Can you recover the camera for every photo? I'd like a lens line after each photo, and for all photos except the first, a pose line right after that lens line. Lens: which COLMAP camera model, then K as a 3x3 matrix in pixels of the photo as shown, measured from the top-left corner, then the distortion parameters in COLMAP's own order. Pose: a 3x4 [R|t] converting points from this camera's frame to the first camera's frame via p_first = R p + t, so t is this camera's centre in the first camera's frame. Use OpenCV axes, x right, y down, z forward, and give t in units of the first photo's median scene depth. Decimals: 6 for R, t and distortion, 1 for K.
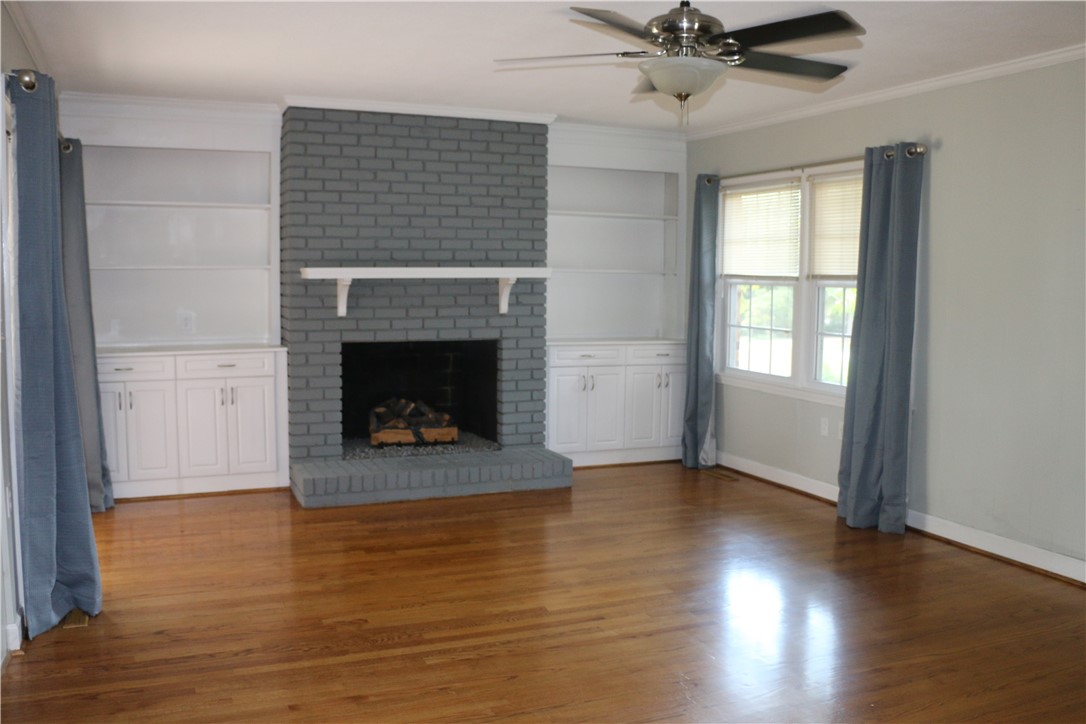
lens RADIAL K [[953.1, 0, 532.7], [0, 953.1, 355.3], [0, 0, 1]] dist [-0.149331, 0.075226]
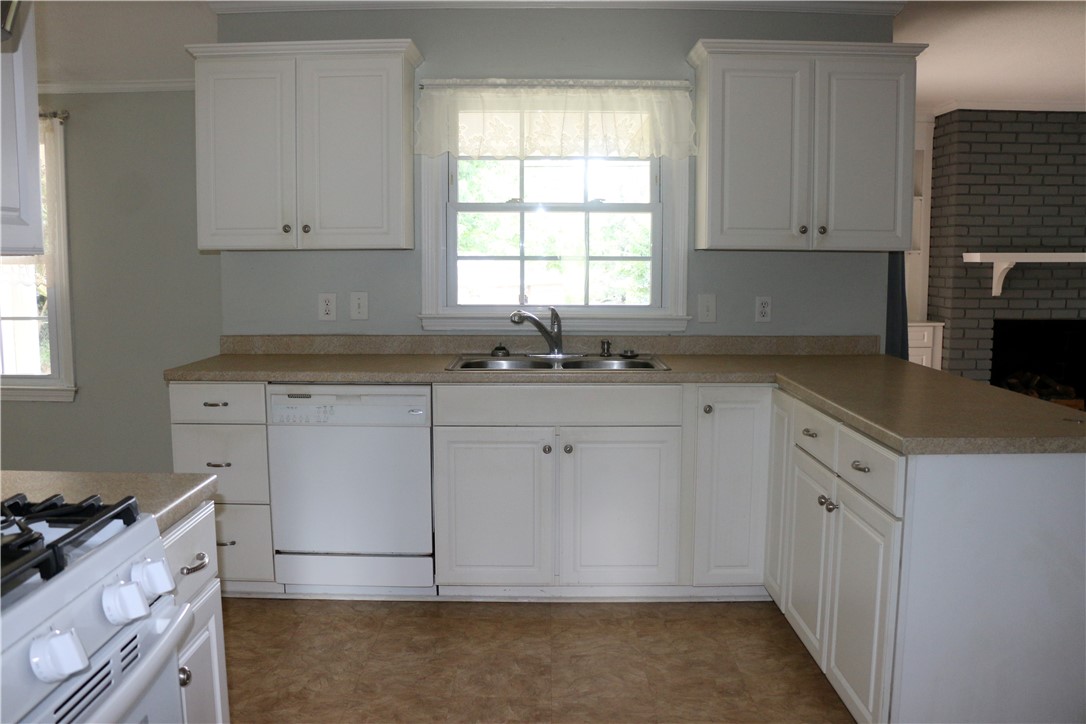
lens RADIAL K [[913.7, 0, 535.7], [0, 913.7, 364.7], [0, 0, 1]] dist [-0.164959, 0.120996]
pose [[0.918777, 0.034611, -0.393256, -0.287697], [-0.023040, 0.999153, 0.034107, 0.017264], [0.394103, -0.022276, 0.918796, -0.177272]]
